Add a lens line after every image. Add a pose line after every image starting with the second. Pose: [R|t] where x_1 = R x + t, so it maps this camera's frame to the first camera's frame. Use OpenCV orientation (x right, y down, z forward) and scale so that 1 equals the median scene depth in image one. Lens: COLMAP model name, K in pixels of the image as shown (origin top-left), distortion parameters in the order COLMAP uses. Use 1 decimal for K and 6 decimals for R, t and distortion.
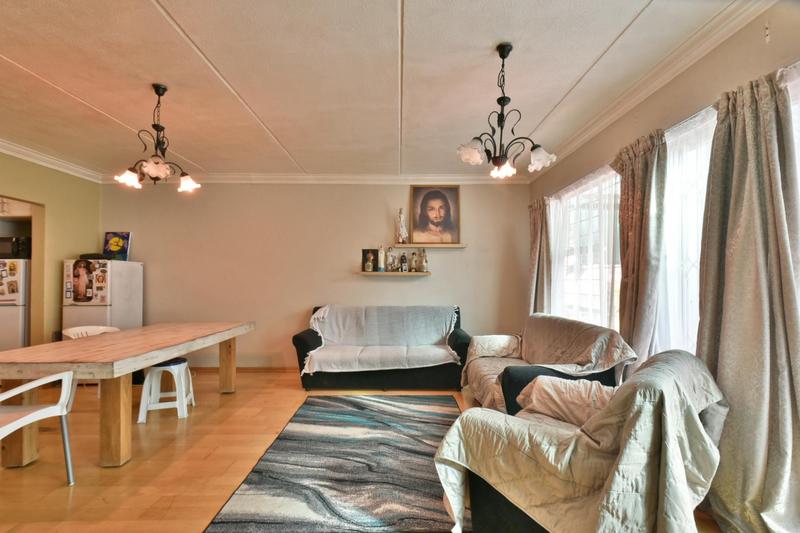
lens RADIAL K [[356.2, 0, 398.9], [0, 356.2, 276.4], [0, 0, 1]] dist [0.003365, 0.000767]
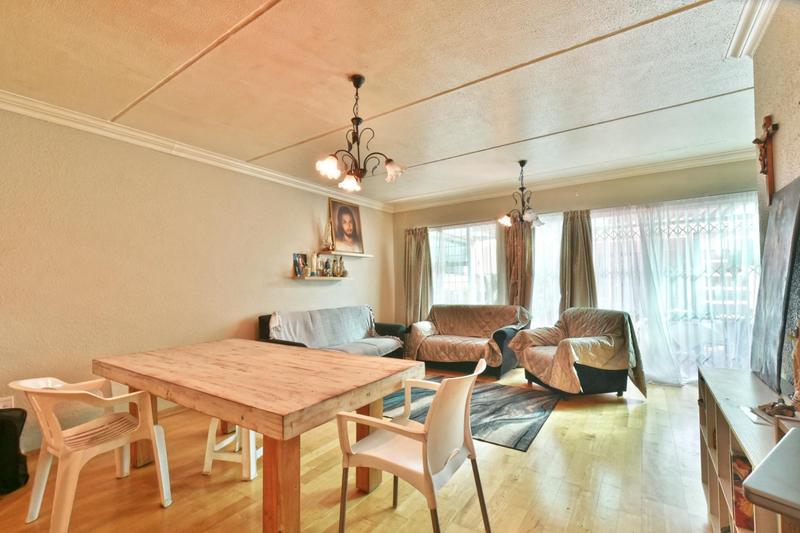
lens RADIAL K [[358.5, 0, 401.9], [0, 358.5, 275.5], [0, 0, 1]] dist [-0.002467, -0.000156]
pose [[0.564305, 0.006018, 0.825544, -0.897939], [0.008096, 0.999885, -0.012823, -0.001348], [-0.825526, 0.013920, 0.564192, 0.240522]]
